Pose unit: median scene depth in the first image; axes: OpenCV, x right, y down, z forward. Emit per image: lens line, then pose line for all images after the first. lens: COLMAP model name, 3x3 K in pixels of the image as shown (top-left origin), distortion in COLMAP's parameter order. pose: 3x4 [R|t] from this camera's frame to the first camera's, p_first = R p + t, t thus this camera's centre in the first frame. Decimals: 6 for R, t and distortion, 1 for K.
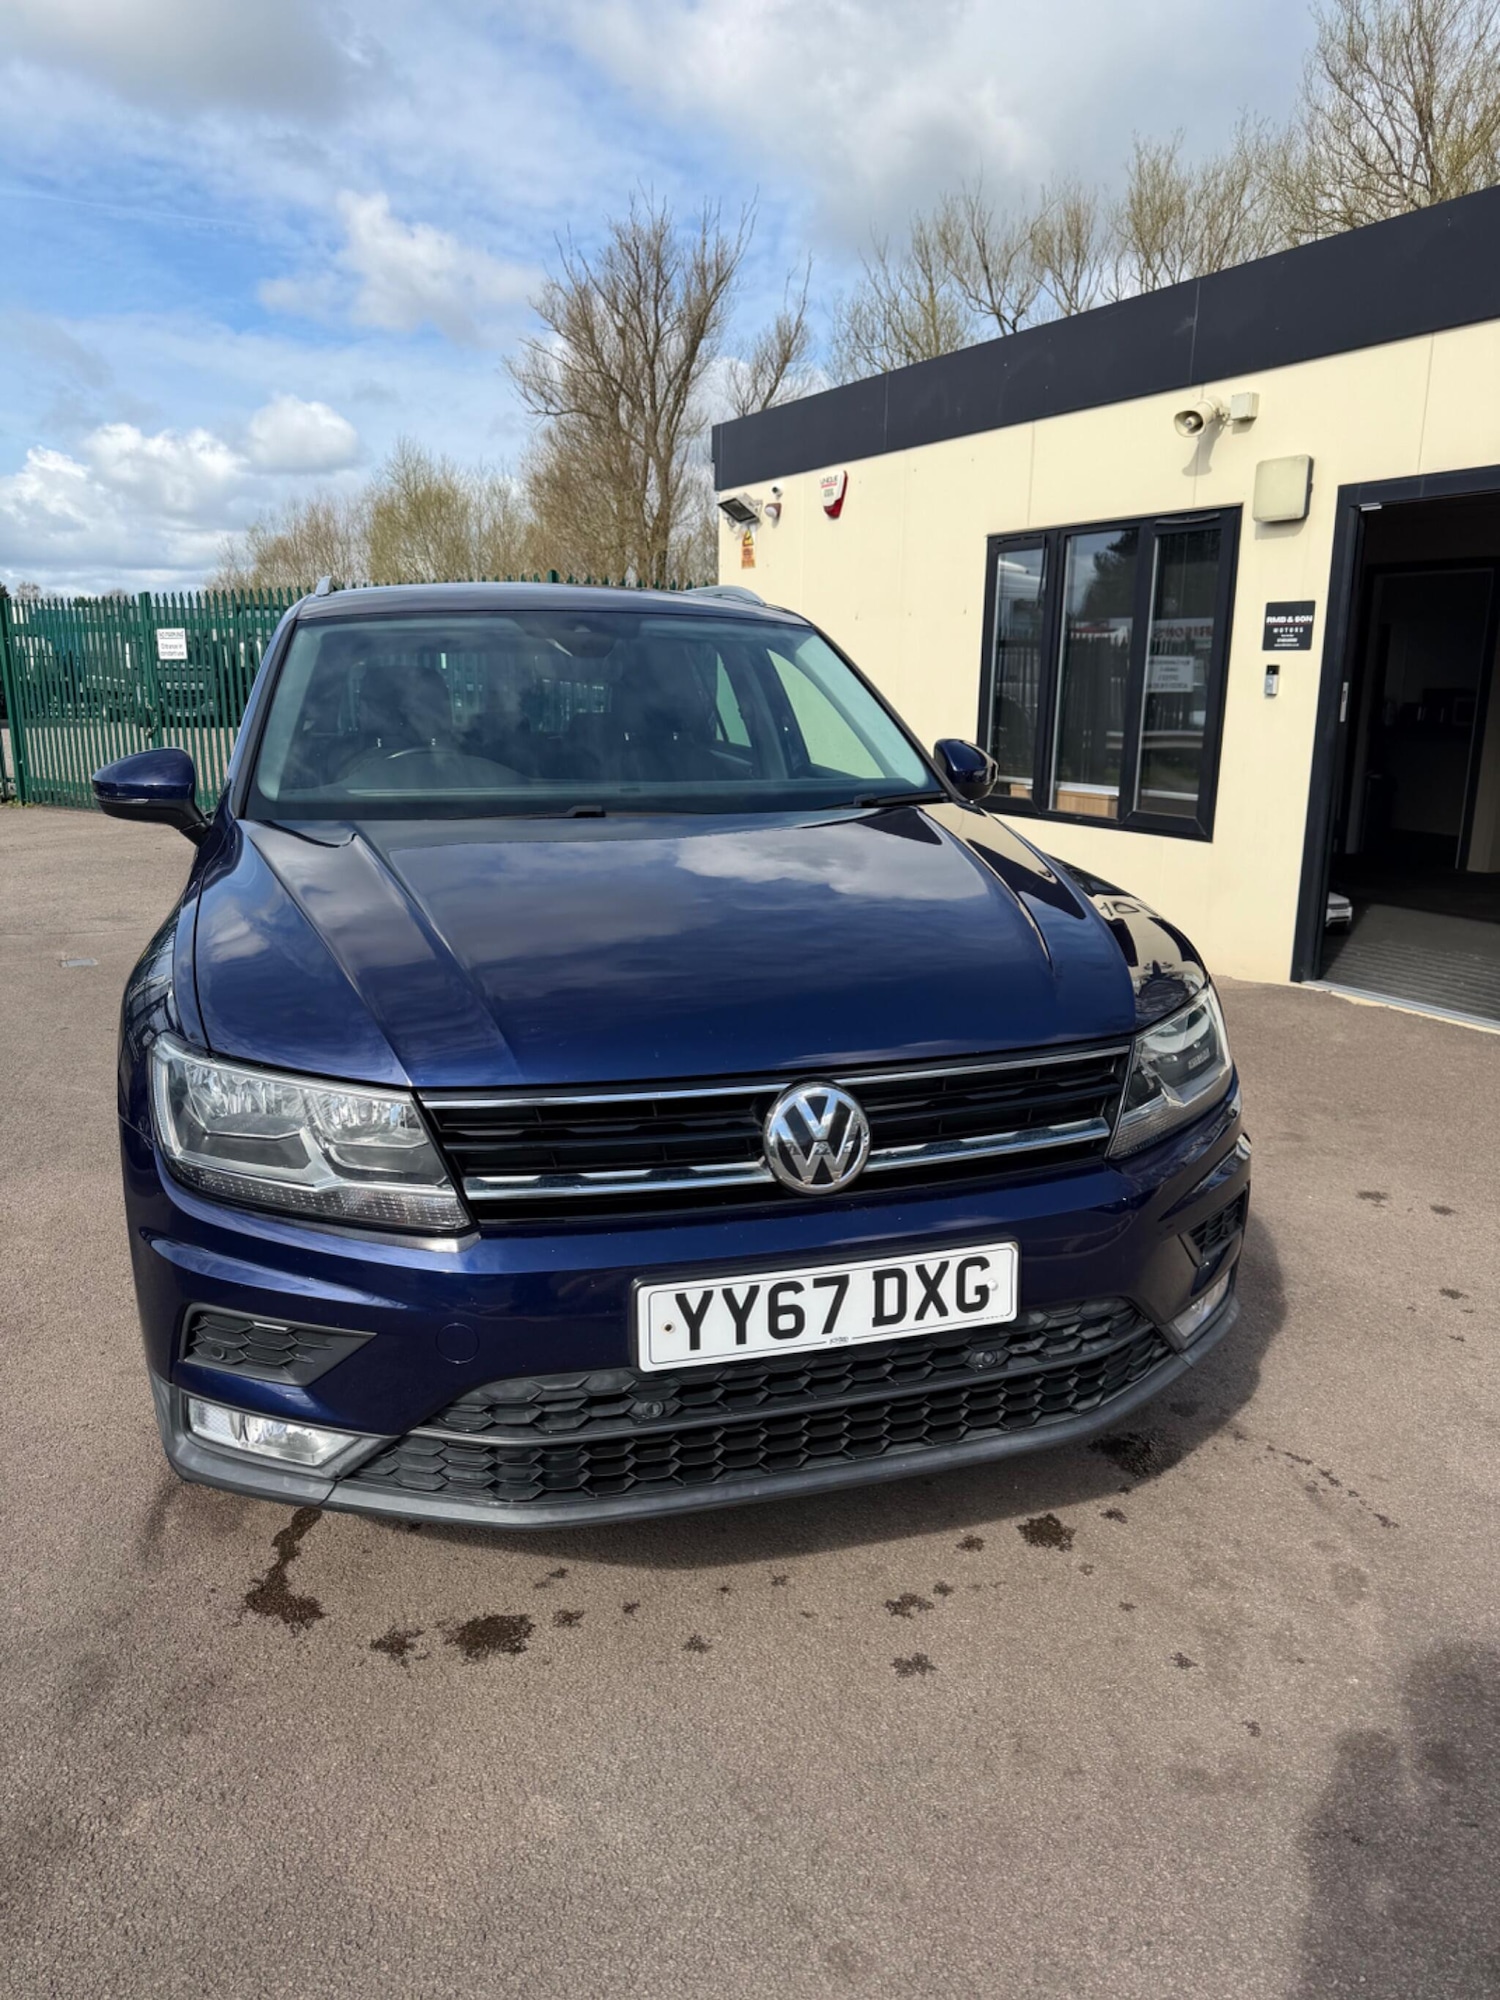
lens RADIAL K [[1428.9, 0, 738.6], [0, 1428.9, 979.7], [0, 0, 1]] dist [0.057324, -0.075675]
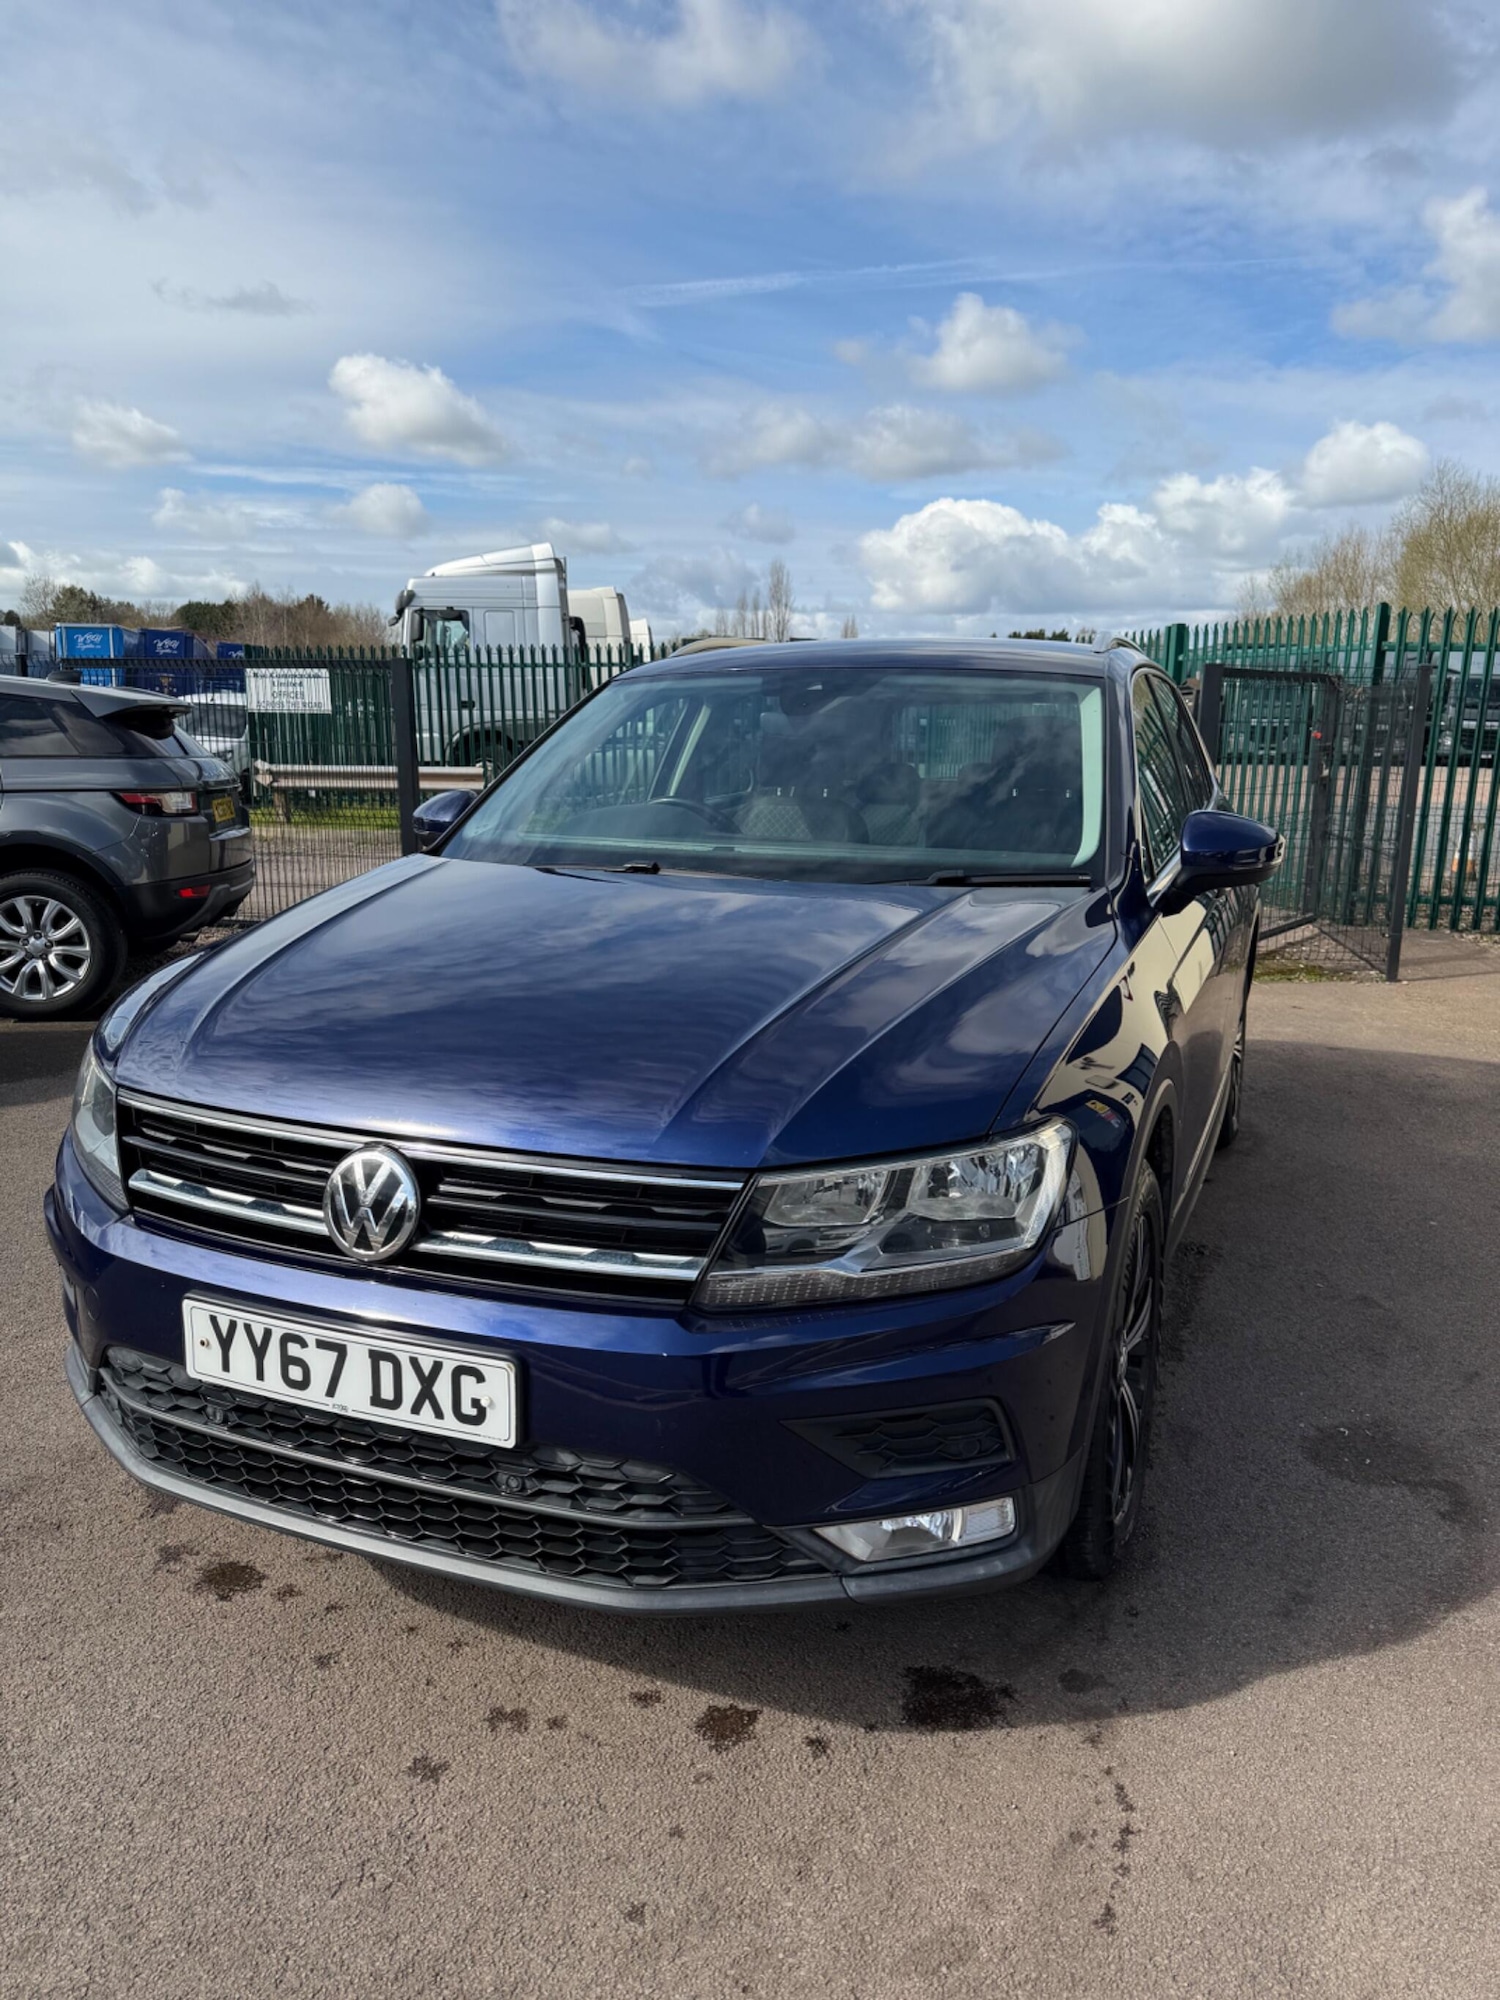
lens RADIAL K [[1403.4, 0, 739.7], [0, 1403.4, 990.0], [0, 0, 1]] dist [0.053631, -0.061004]
pose [[0.781770, 0.128348, -0.610215, 0.764538], [-0.136683, 0.990061, 0.033131, -0.096475], [0.608402, 0.057505, 0.791543, 0.333950]]
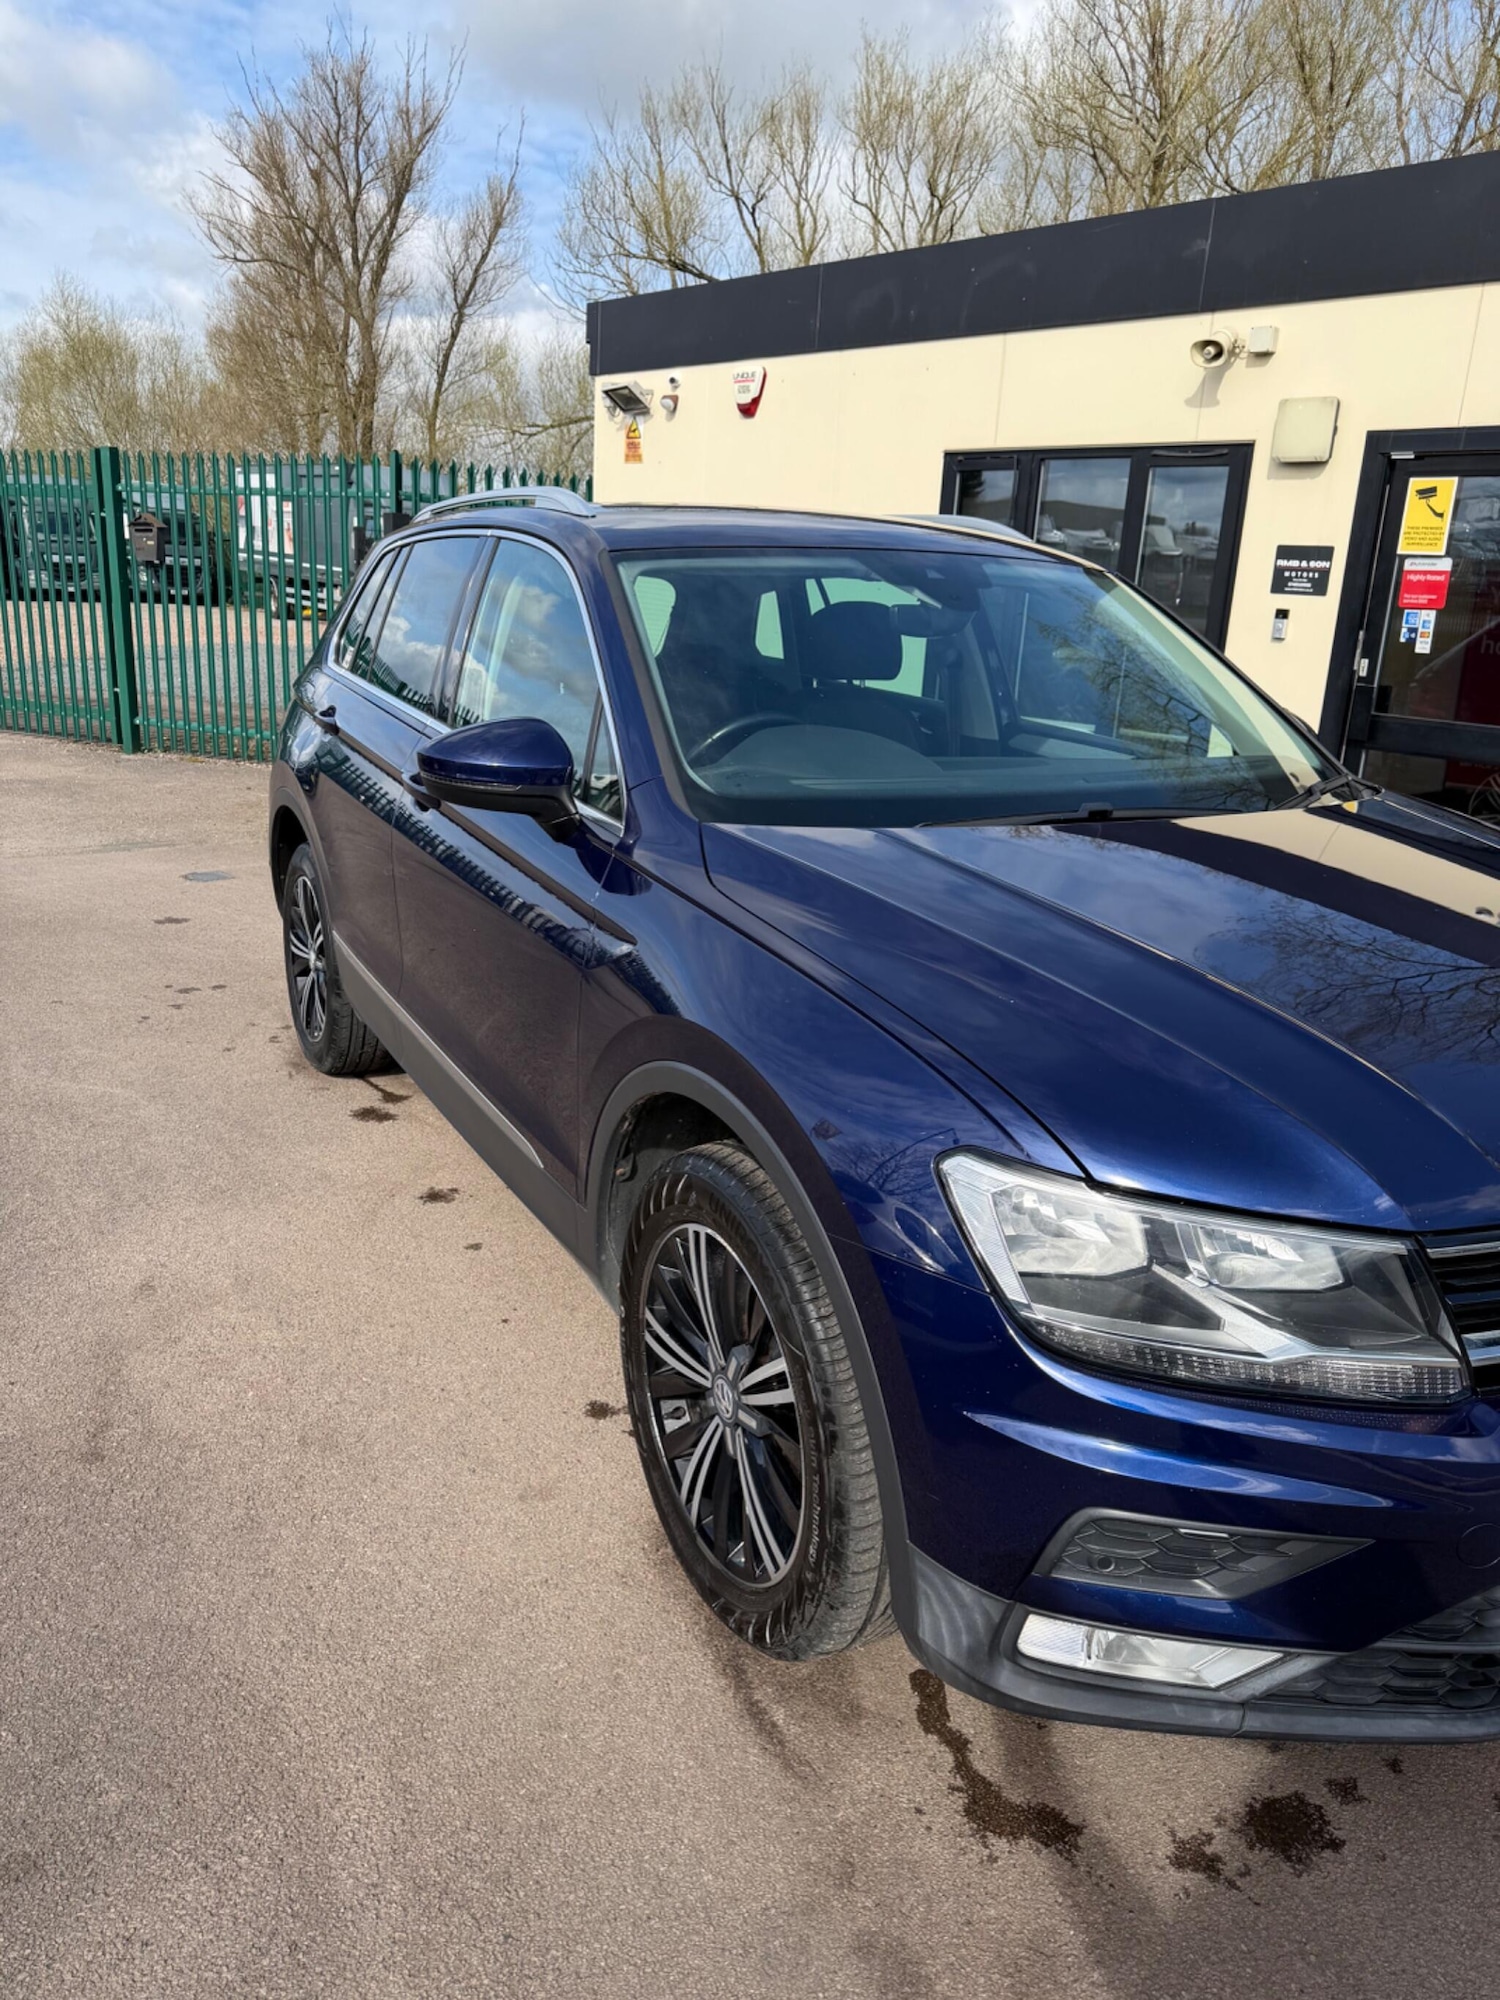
lens RADIAL K [[1415.2, 0, 750.0], [0, 1415.2, 1000.0], [0, 0, 1]] dist [0.042994, -0.054204]
pose [[0.975659, -0.020302, 0.218353, -0.651024], [0.001360, 0.996246, 0.086551, -0.103247], [-0.219291, -0.084147, 0.972024, 0.289981]]
